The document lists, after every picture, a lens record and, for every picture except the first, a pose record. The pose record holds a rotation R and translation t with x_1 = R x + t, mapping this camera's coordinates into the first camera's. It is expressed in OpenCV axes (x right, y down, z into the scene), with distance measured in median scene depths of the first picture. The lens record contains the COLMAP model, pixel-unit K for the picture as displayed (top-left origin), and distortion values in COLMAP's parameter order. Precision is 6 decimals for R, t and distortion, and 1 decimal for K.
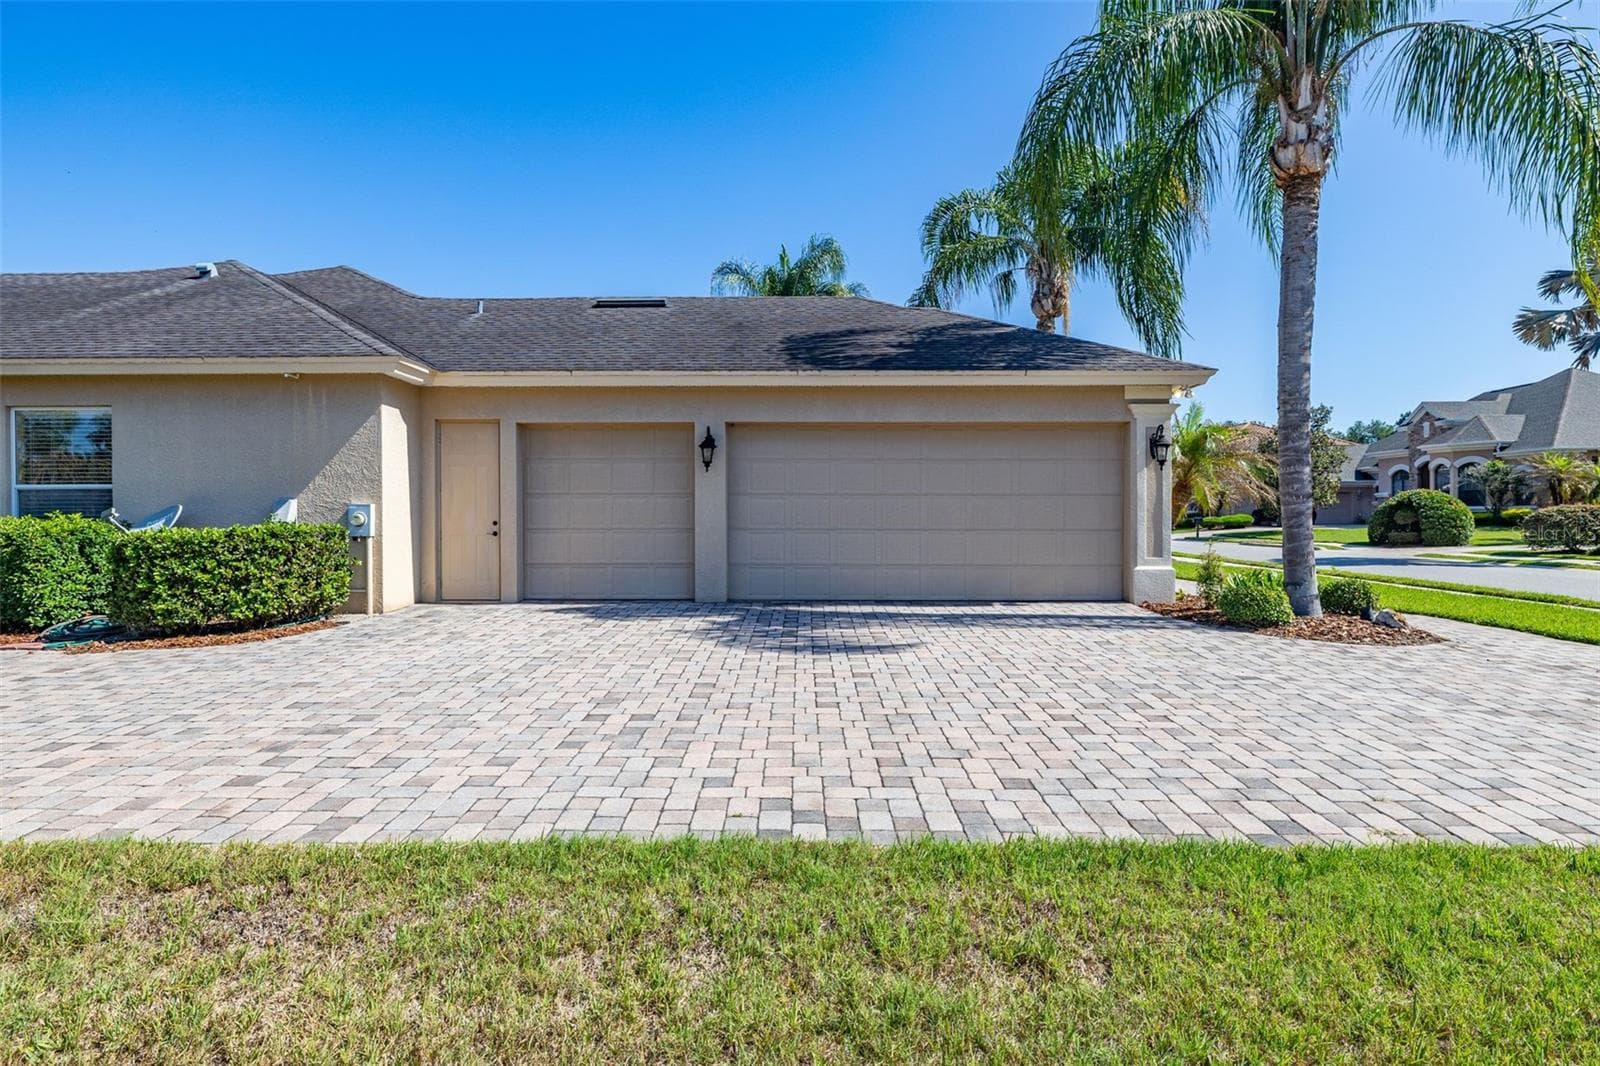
lens RADIAL K [[851.7, 0, 805.0], [0, 851.7, 525.8], [0, 0, 1]] dist [-0.005154, -0.000744]
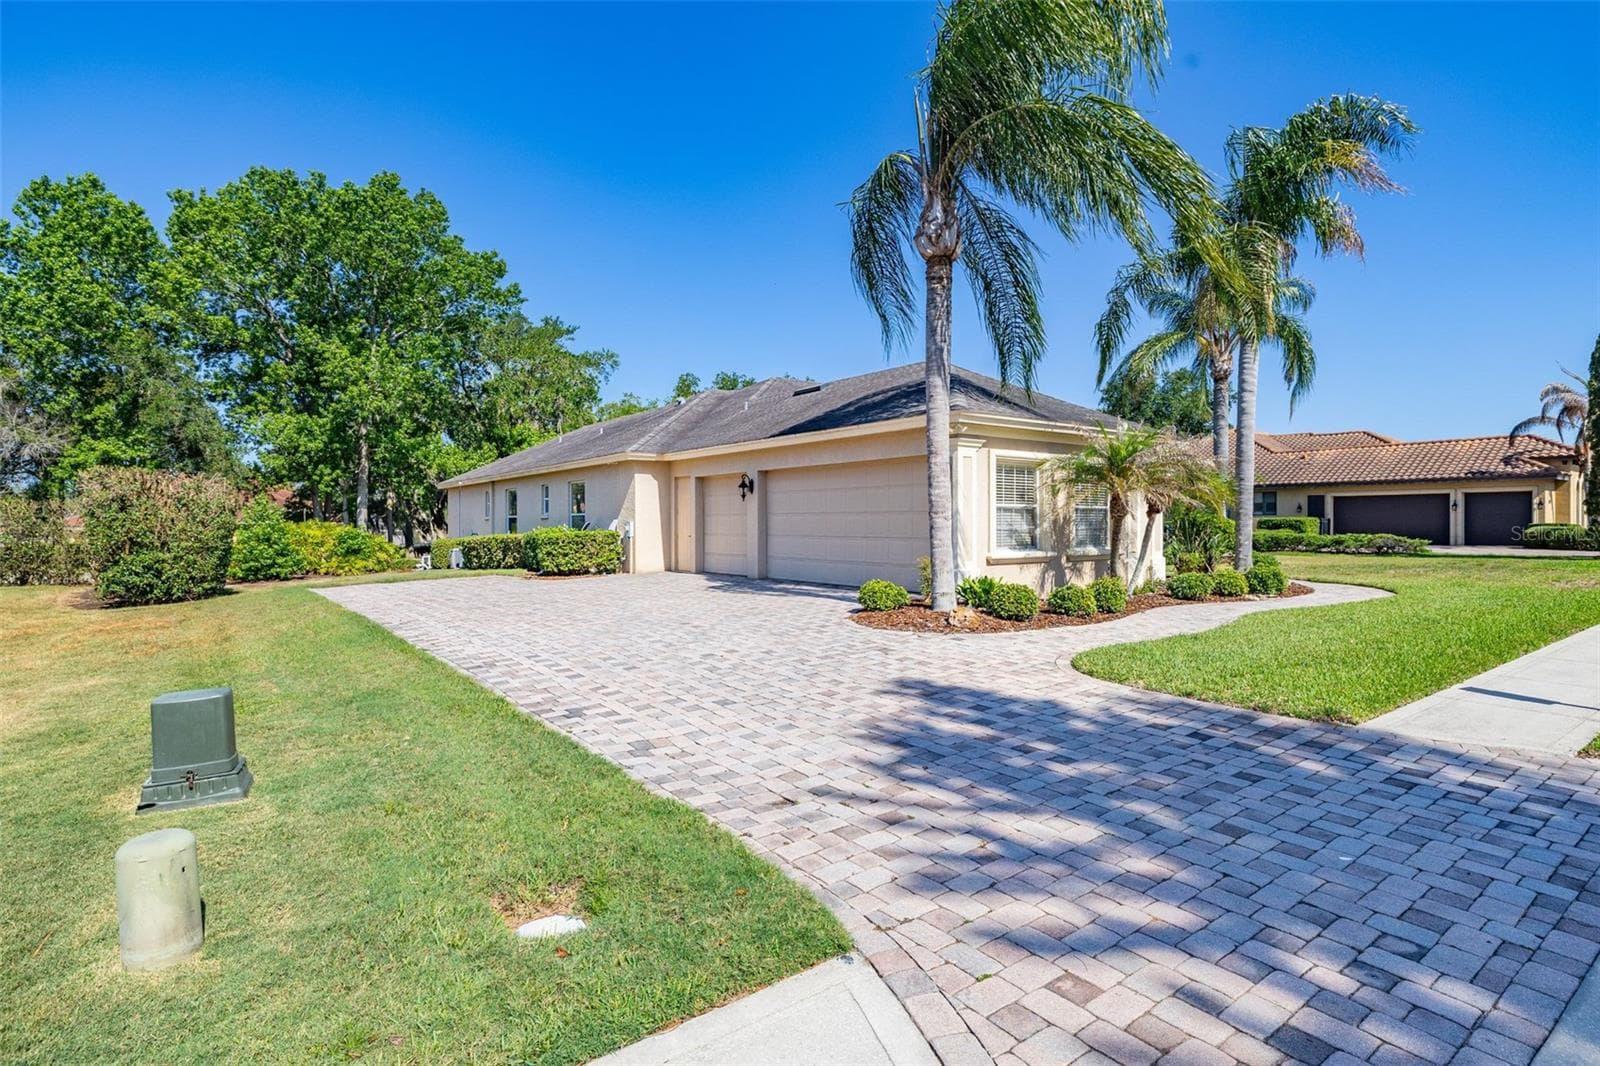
lens RADIAL K [[782.0, 0, 800.0], [0, 782.0, 533.0], [0, 0, 1]] dist [0.000074, -0.000072]
pose [[0.621661, 0.008318, -0.783242, 1.182768], [-0.002318, 0.999959, 0.008780, -0.013883], [0.783283, -0.003643, 0.621655, 0.115024]]
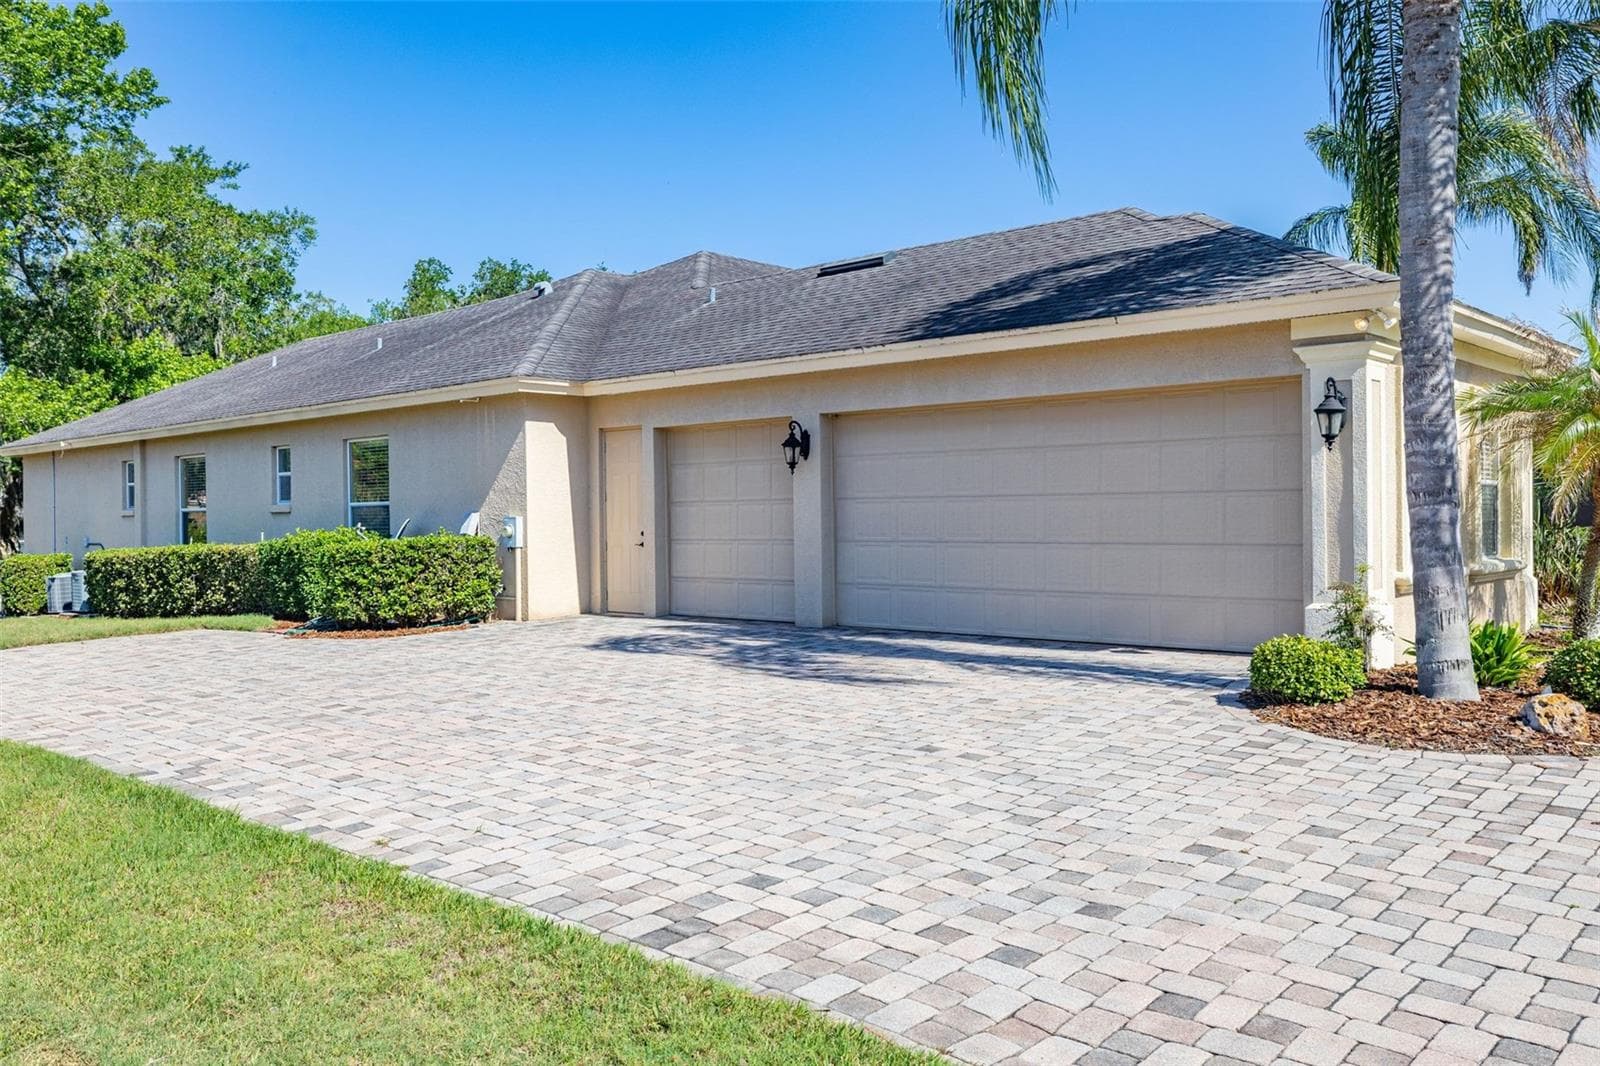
lens RADIAL K [[1247.1, 0, 800.0], [0, 1247.1, 533.0], [0, 0, 1]] dist [-0.005486, 0.005620]
pose [[0.760510, 0.000123, -0.649327, 0.705534], [0.006609, 0.999947, 0.007930, -0.014155], [0.649293, -0.010322, 0.760468, 0.050224]]
